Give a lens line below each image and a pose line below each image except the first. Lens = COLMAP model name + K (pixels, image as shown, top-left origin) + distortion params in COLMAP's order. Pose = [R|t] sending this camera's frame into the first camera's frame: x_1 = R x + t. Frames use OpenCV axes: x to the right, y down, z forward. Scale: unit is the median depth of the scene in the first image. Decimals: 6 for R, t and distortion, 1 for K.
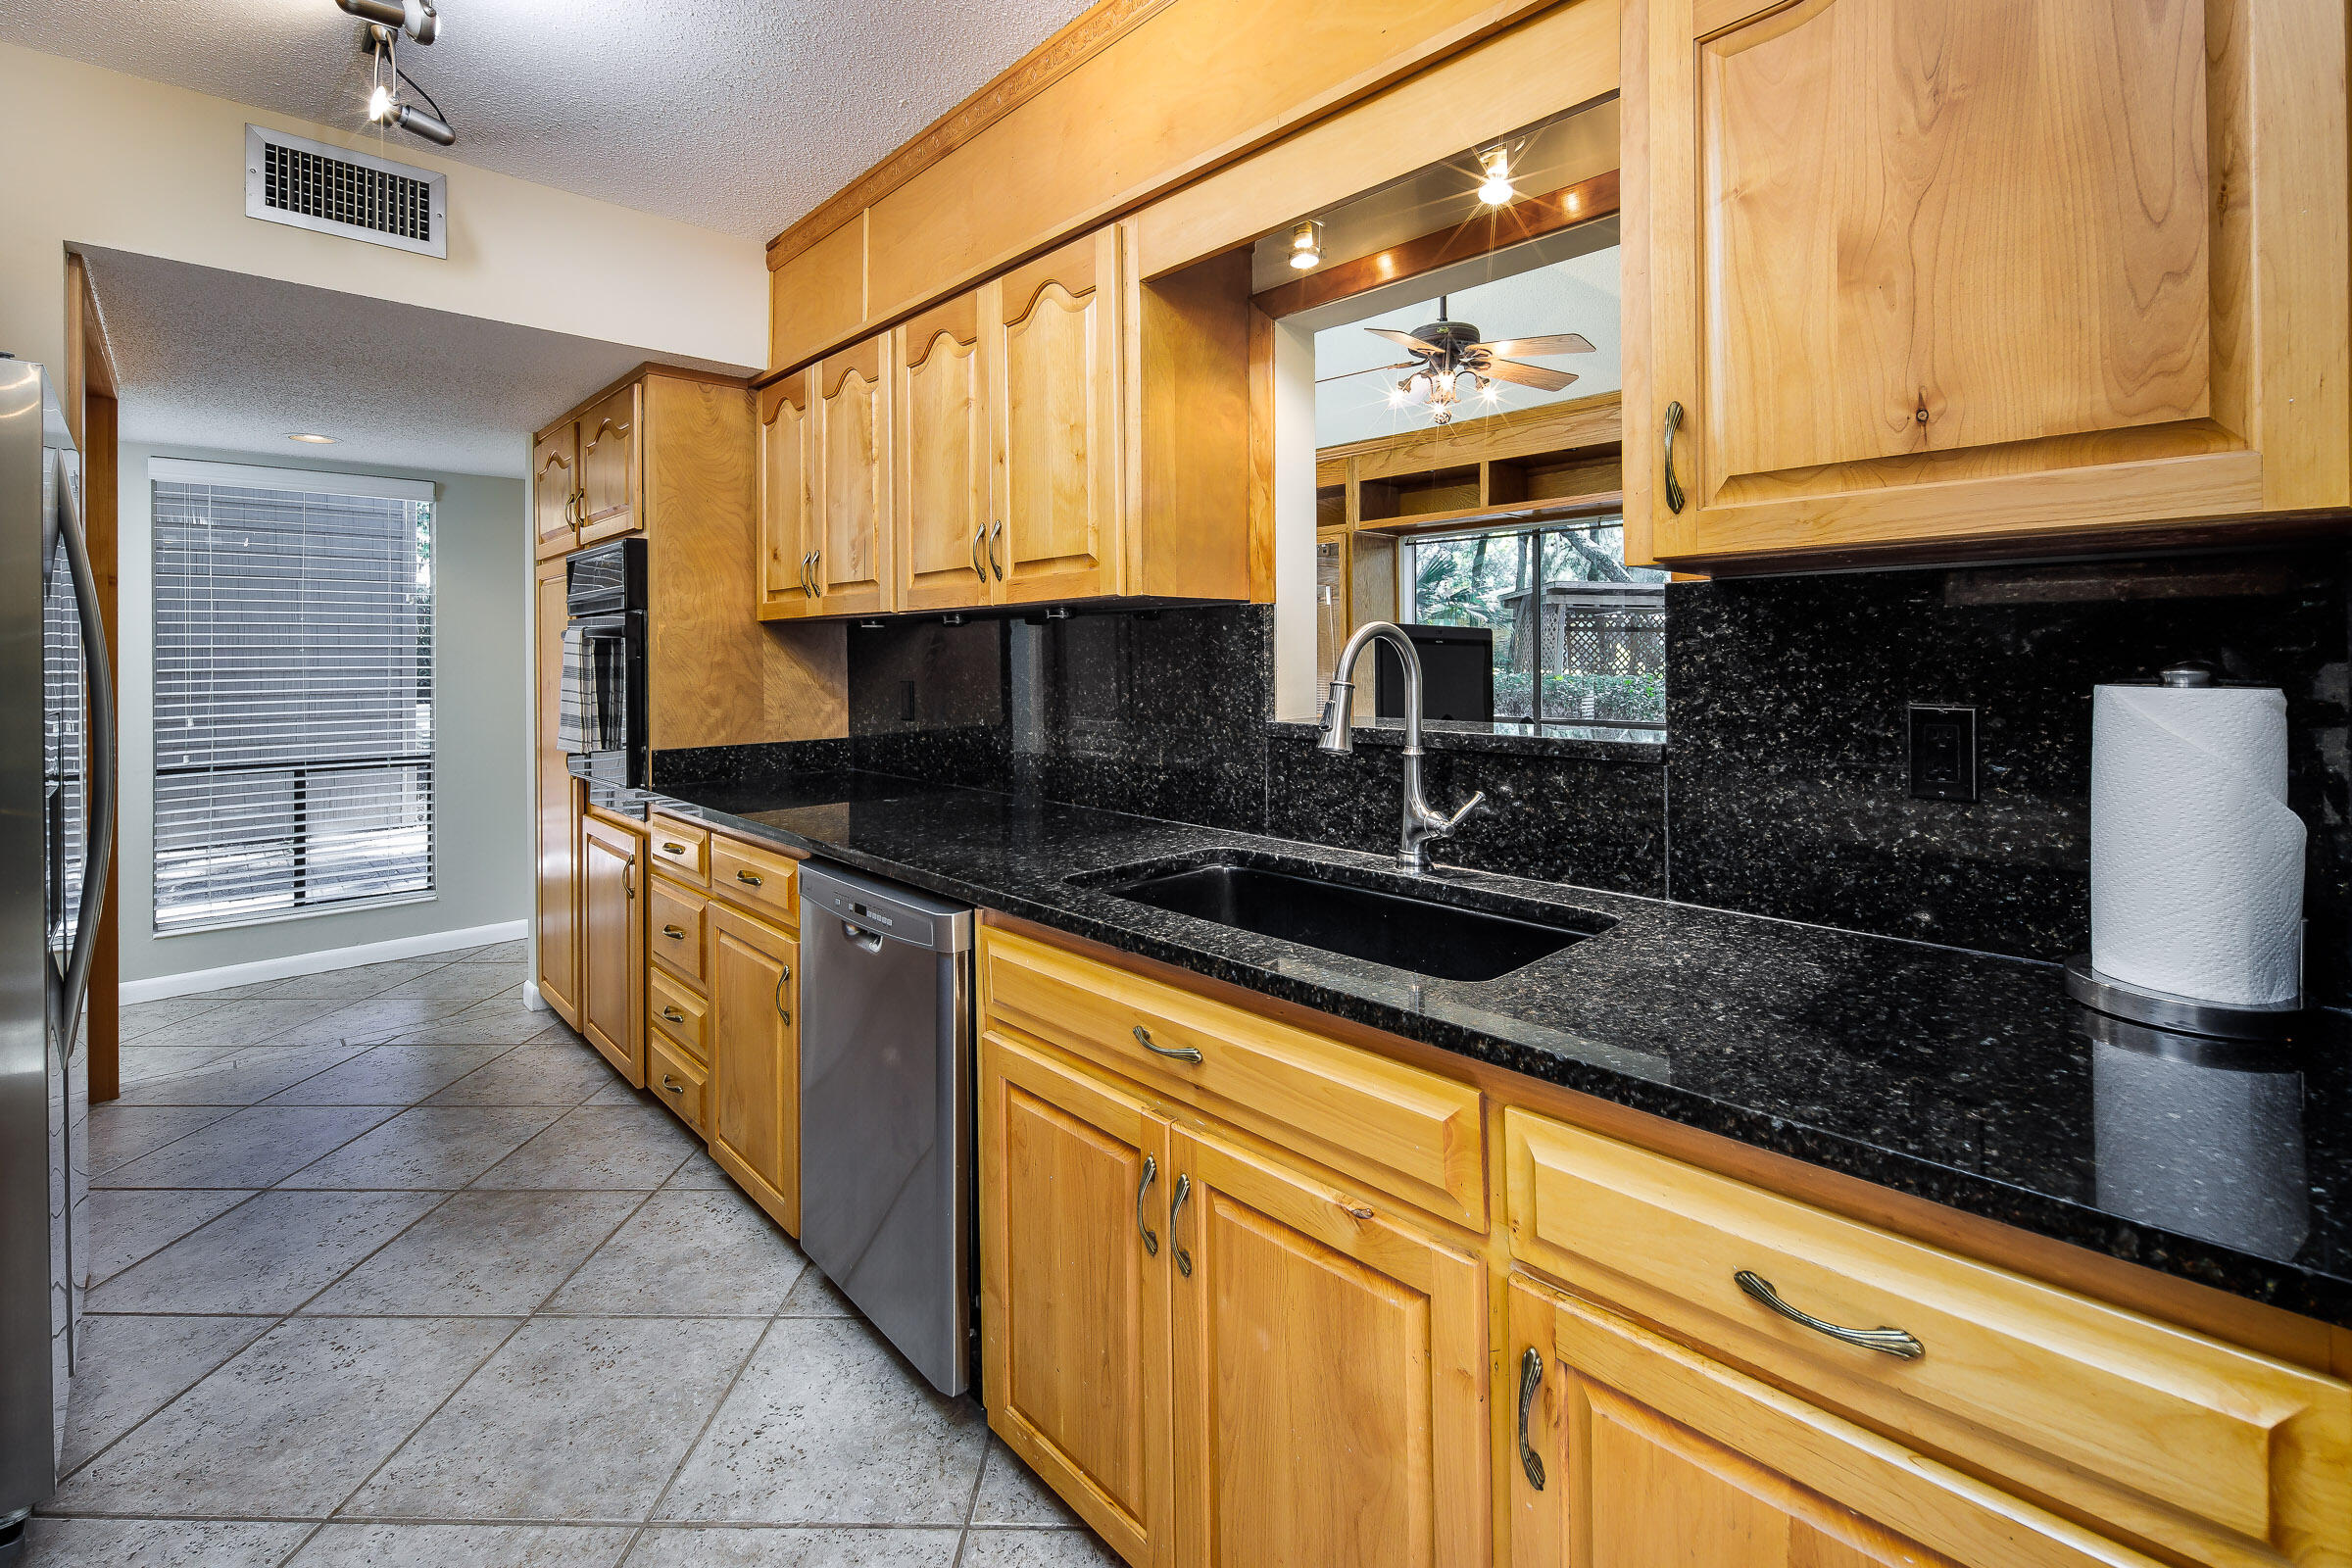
lens RADIAL K [[1041.3, 0, 1163.8], [0, 1041.3, 655.6], [0, 0, 1]] dist [-0.001039, -0.000241]
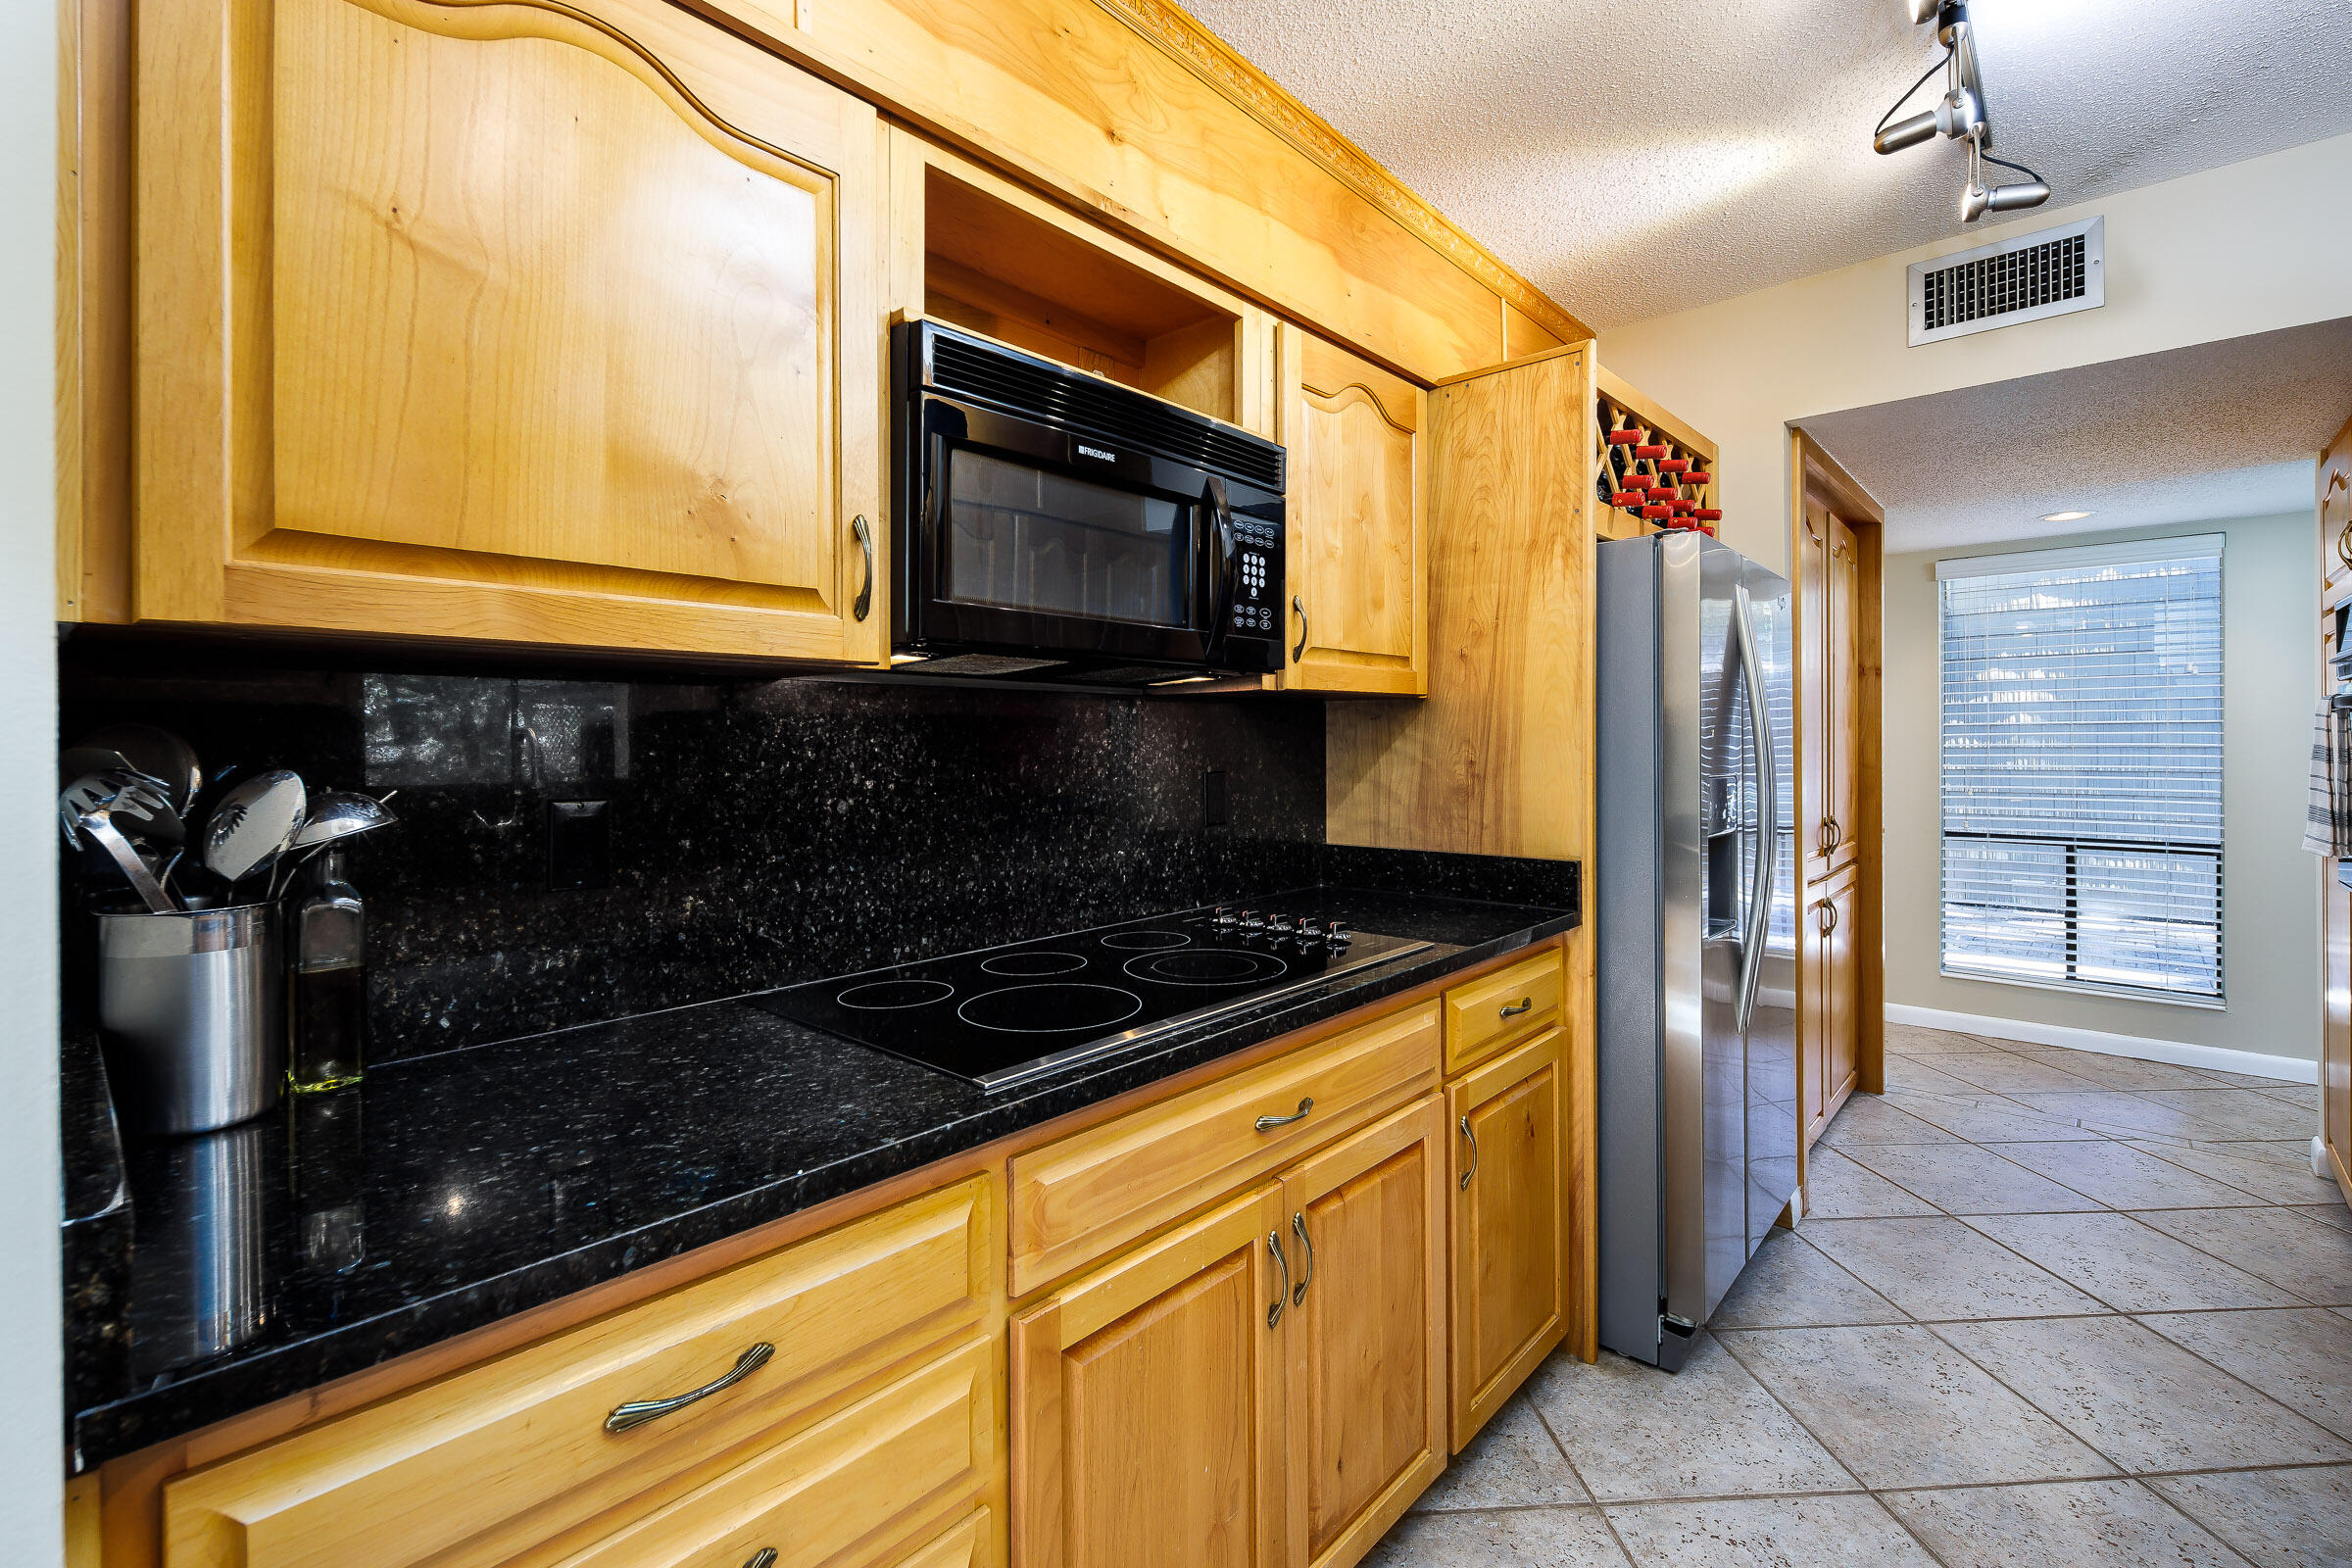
lens RADIAL K [[1041.5, 0, 1201.4], [0, 1041.5, 747.7], [0, 0, 1]] dist [0.011364, 0.000471]
pose [[0.103113, 0.009775, -0.994622, 0.170058], [0.006635, 0.999923, 0.010515, -0.001803], [0.994648, -0.007684, 0.103040, 0.101169]]
